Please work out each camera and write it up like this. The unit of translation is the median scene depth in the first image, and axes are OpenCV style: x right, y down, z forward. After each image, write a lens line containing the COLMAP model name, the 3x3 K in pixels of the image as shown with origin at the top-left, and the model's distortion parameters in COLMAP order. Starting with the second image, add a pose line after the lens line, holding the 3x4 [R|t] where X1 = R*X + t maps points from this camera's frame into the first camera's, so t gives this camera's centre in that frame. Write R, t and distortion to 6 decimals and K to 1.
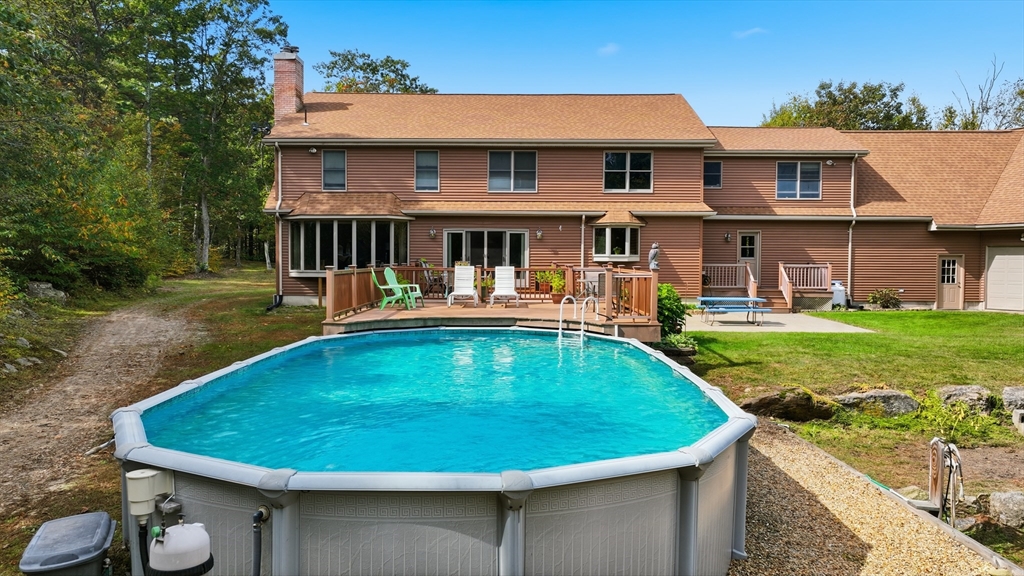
lens RADIAL K [[722.8, 0, 512.6], [0, 722.8, 285.9], [0, 0, 1]] dist [0.007303, 0.003124]
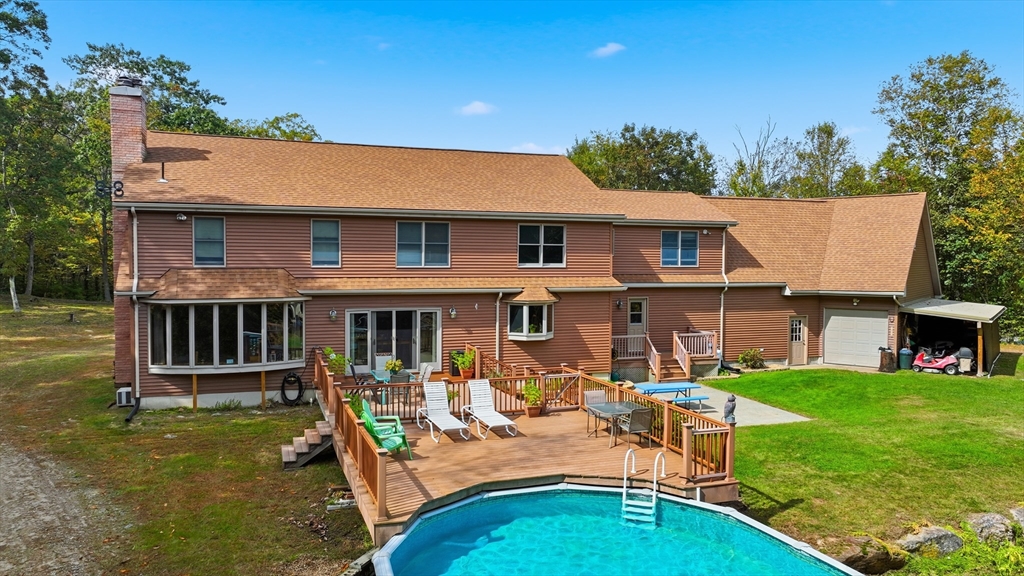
lens RADIAL K [[722.8, 0, 513.1], [0, 722.8, 286.1], [0, 0, 1]] dist [0.007303, 0.003124]
pose [[0.941385, -0.012868, 0.337089, -0.199215], [0.012351, 0.999917, 0.003679, -0.107712], [-0.337108, 0.000700, 0.941466, 0.111451]]
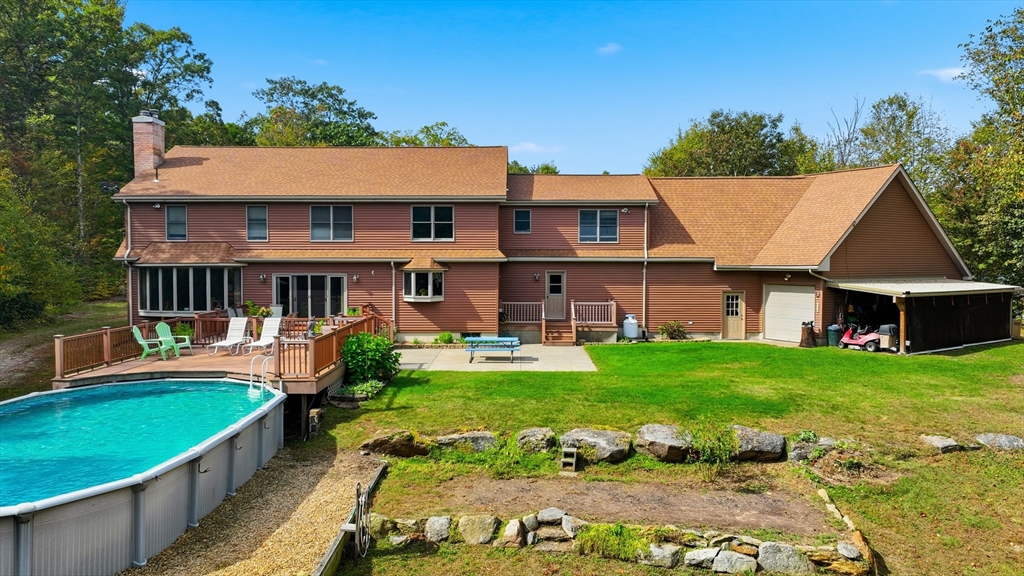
lens RADIAL K [[722.8, 0, 511.2], [0, 722.8, 286.0], [0, 0, 1]] dist [0.007303, 0.003124]
pose [[0.999967, -0.004078, -0.007003, 0.291400], [0.004090, 0.999990, 0.001686, -0.059466], [0.006996, -0.001715, 0.999974, -0.145178]]
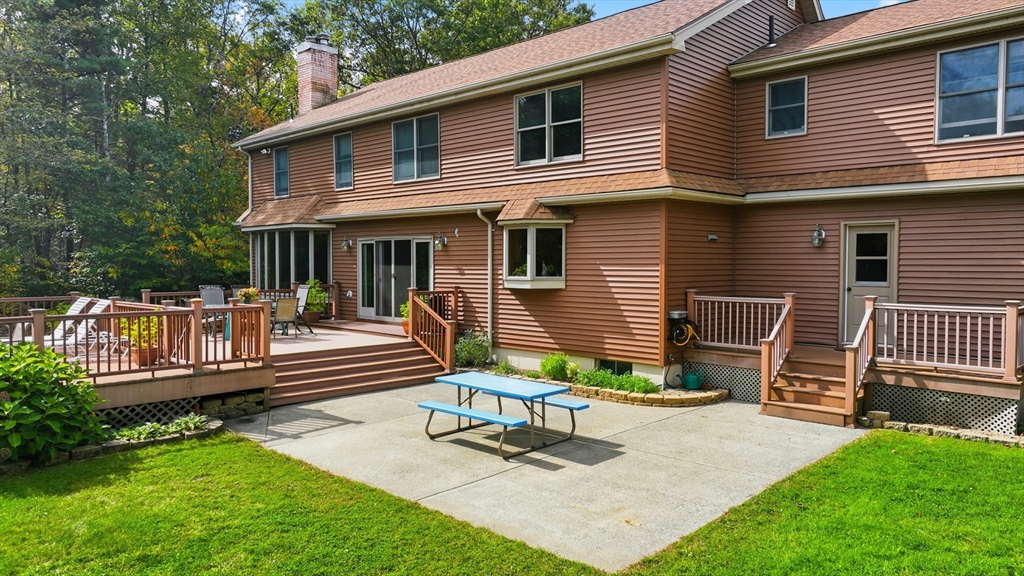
lens RADIAL K [[722.8, 0, 507.4], [0, 722.8, 285.7], [0, 0, 1]] dist [0.007303, 0.003124]
pose [[0.717691, 0.018828, -0.696107, 0.524726], [-0.021518, 0.999757, 0.004855, -0.037982], [0.696029, 0.011495, 0.717922, 0.580875]]
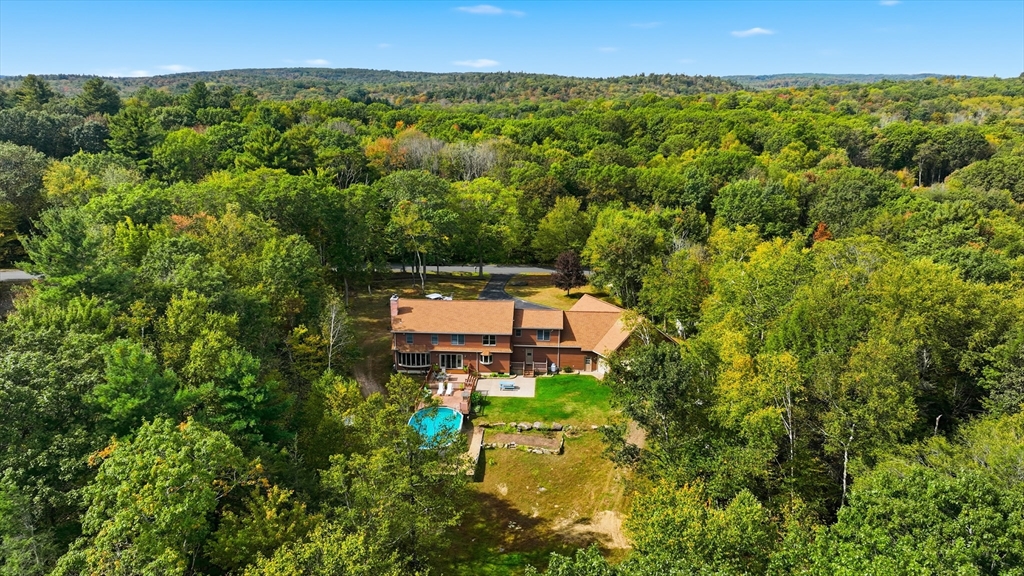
lens RADIAL K [[722.8, 0, 510.9], [0, 722.8, 292.3], [0, 0, 1]] dist [0.007303, 0.003124]
pose [[0.998362, 0.013632, -0.055561, 0.468947], [-0.000373, 0.972726, 0.231957, -1.242989], [0.057207, -0.231556, 0.971138, -2.492384]]
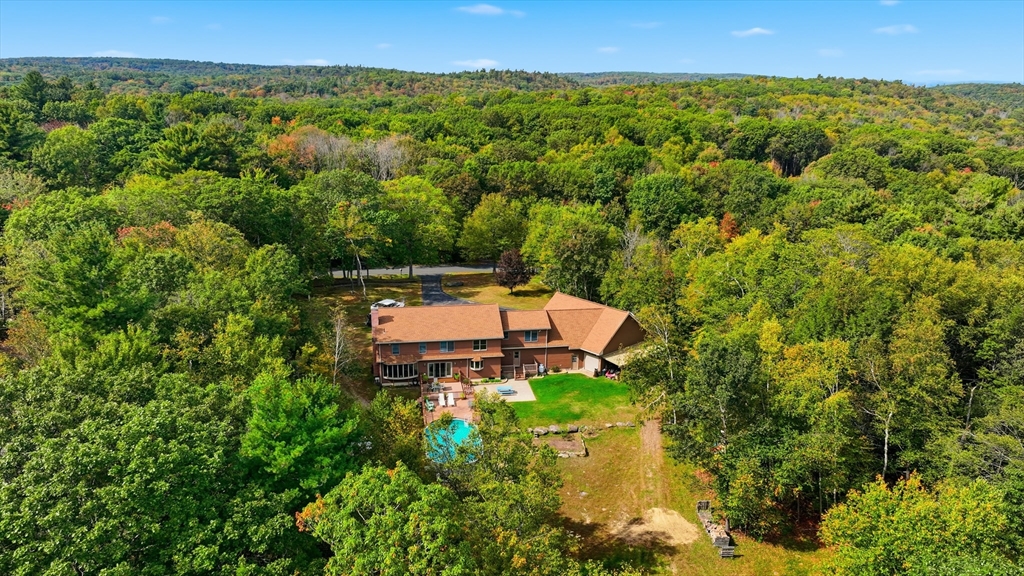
lens RADIAL K [[722.8, 0, 513.1], [0, 722.8, 291.7], [0, 0, 1]] dist [0.007303, 0.003124]
pose [[0.986339, -0.038862, 0.160081, -0.235440], [-0.000241, 0.971433, 0.237312, -1.250098], [-0.164731, -0.234109, 0.958153, -2.351499]]
